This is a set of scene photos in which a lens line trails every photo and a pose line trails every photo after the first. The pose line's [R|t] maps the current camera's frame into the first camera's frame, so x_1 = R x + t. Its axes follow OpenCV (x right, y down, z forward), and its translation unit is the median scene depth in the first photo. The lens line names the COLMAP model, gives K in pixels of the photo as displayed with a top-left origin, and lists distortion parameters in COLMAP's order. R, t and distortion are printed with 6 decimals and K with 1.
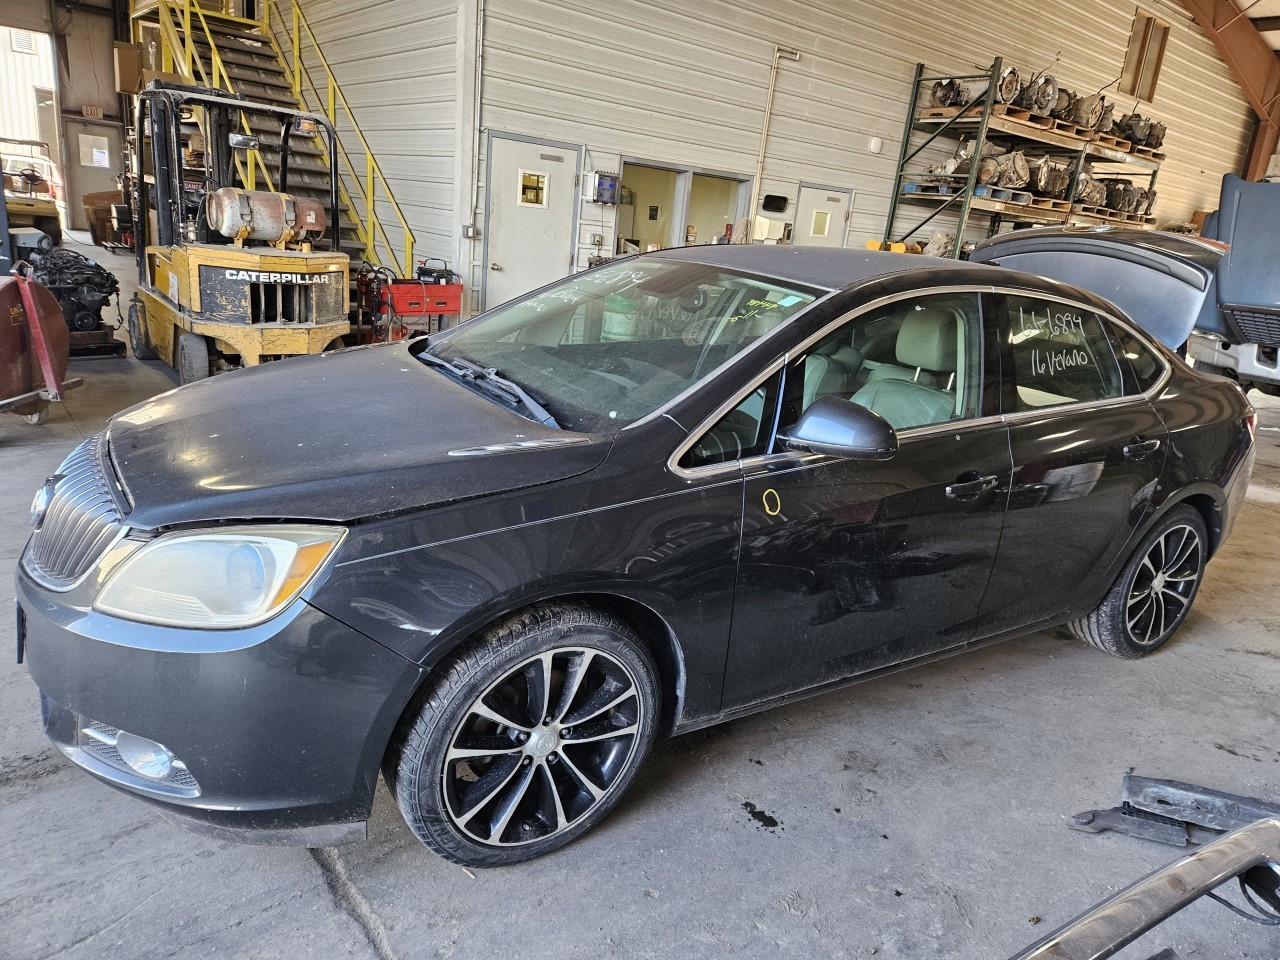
lens RADIAL K [[838.6, 0, 647.9], [0, 838.6, 476.7], [0, 0, 1]] dist [0.051241, -0.037581]
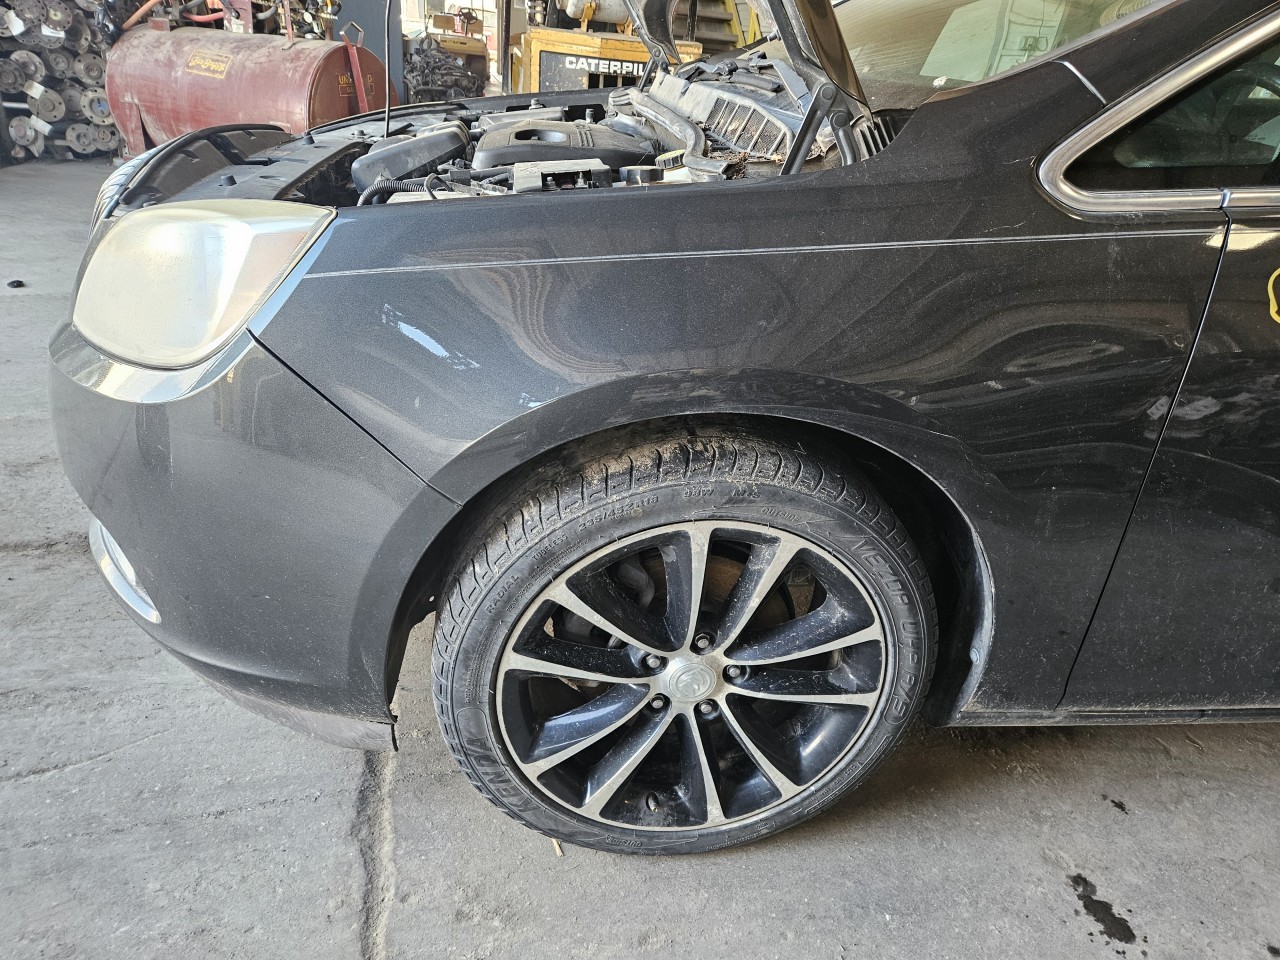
lens RADIAL K [[838.6, 0, 645.6], [0, 838.6, 492.4], [0, 0, 1]] dist [0.051241, -0.037581]
pose [[0.897494, 0.182355, -0.401560, 0.048701], [-0.119985, 0.977129, 0.175561, 0.095906], [0.424391, -0.109384, 0.898848, 0.482948]]
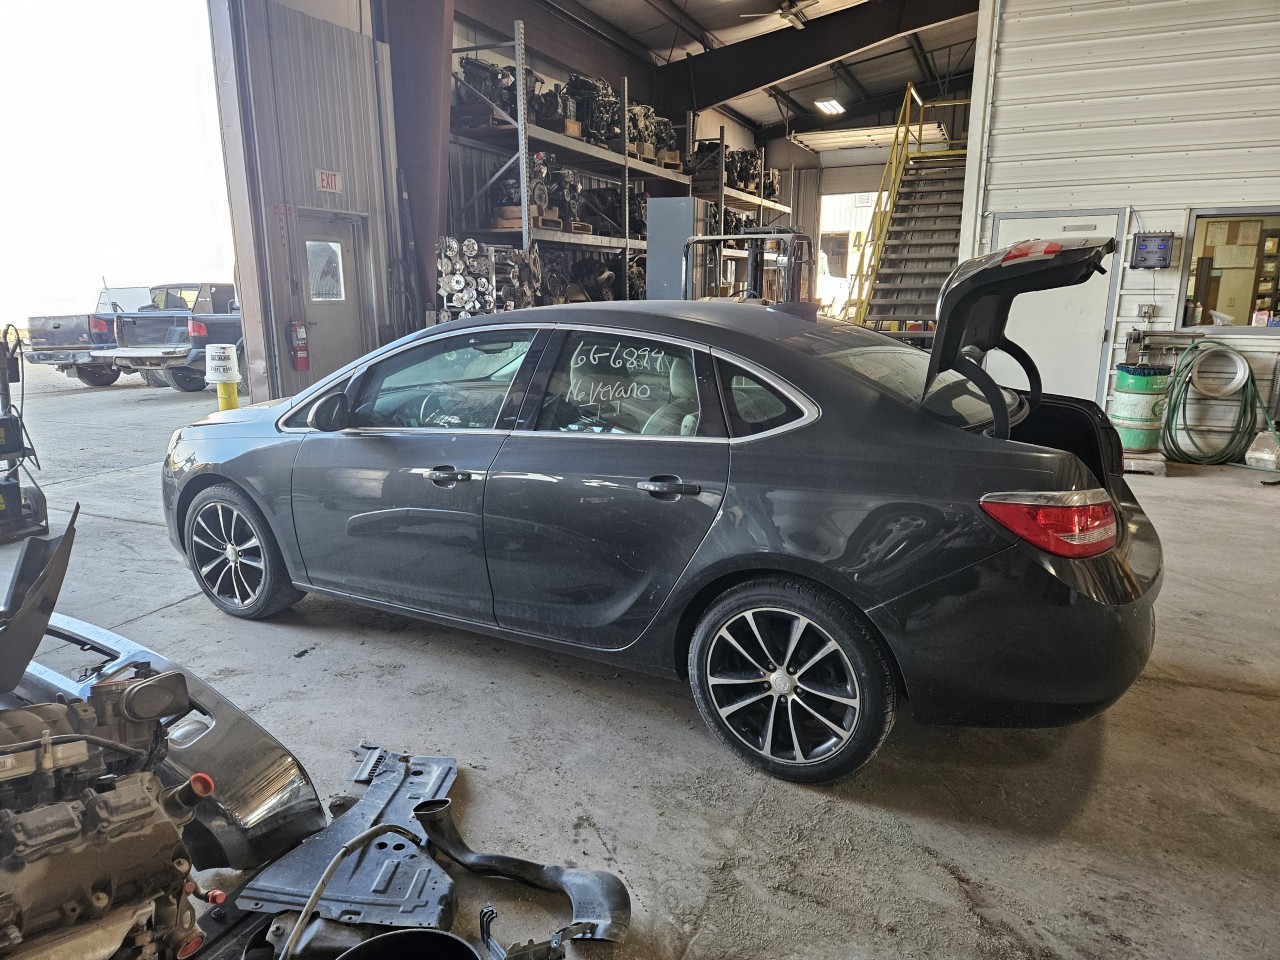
lens RADIAL K [[838.6, 0, 641.9], [0, 838.6, 477.4], [0, 0, 1]] dist [0.051241, -0.037581]
pose [[0.474207, 0.095792, -0.875186, 2.011098], [-0.203129, 0.979148, -0.002892, -0.054567], [0.856660, 0.179147, 0.483777, 0.797776]]
